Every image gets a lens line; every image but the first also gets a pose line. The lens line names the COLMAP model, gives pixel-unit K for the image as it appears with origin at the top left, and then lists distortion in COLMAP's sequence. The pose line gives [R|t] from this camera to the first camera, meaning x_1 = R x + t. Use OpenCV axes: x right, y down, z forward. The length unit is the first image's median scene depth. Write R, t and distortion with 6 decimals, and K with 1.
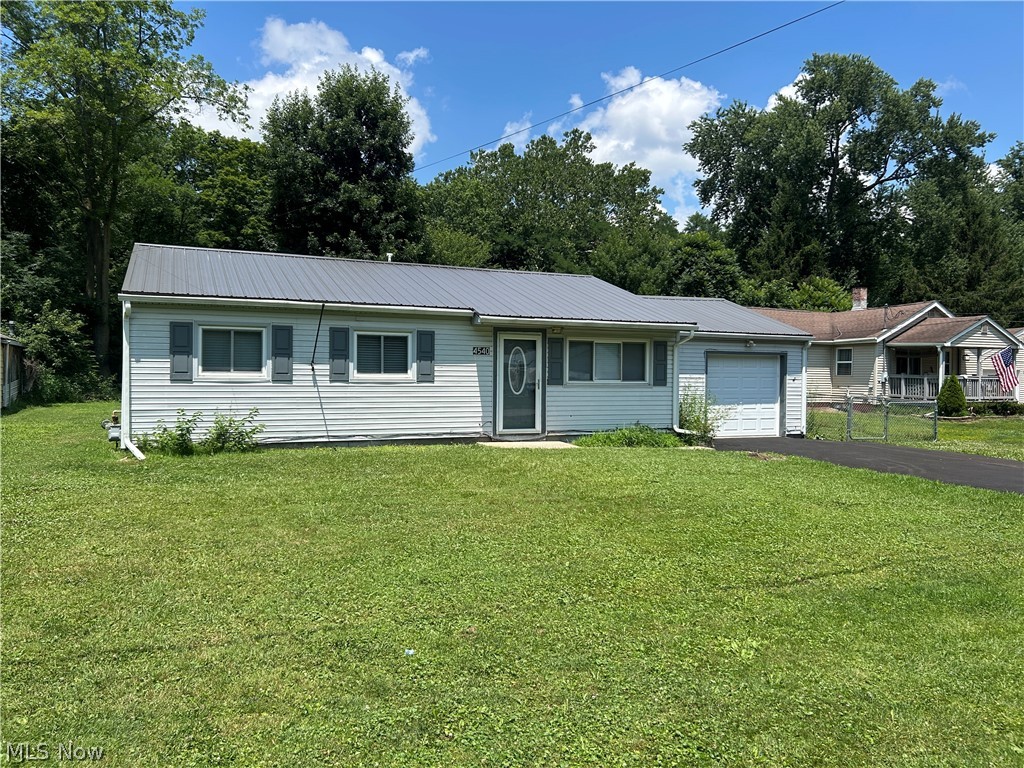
lens RADIAL K [[769.4, 0, 514.8], [0, 769.4, 386.3], [0, 0, 1]] dist [0.029549, -0.026938]
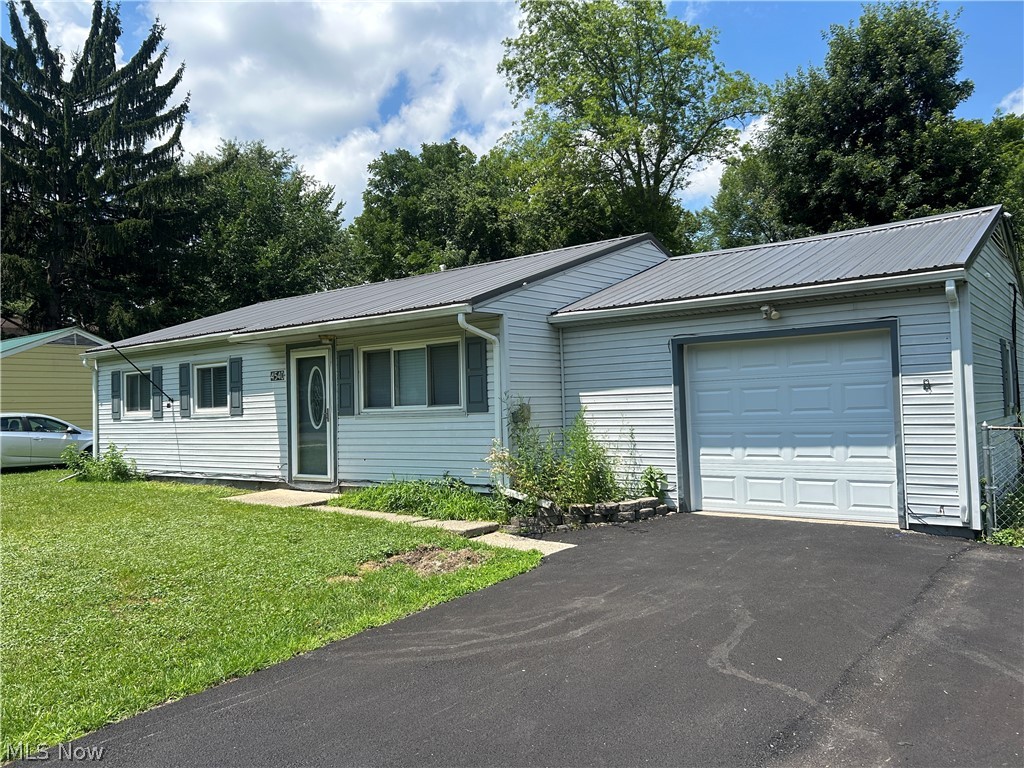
lens RADIAL K [[769.4, 0, 513.3], [0, 769.4, 380.0], [0, 0, 1]] dist [0.029549, -0.026938]
pose [[0.486471, -0.056312, -0.871880, 0.763540], [0.021415, 0.998389, -0.052534, 0.006295], [0.873434, 0.006885, 0.486893, 0.795379]]
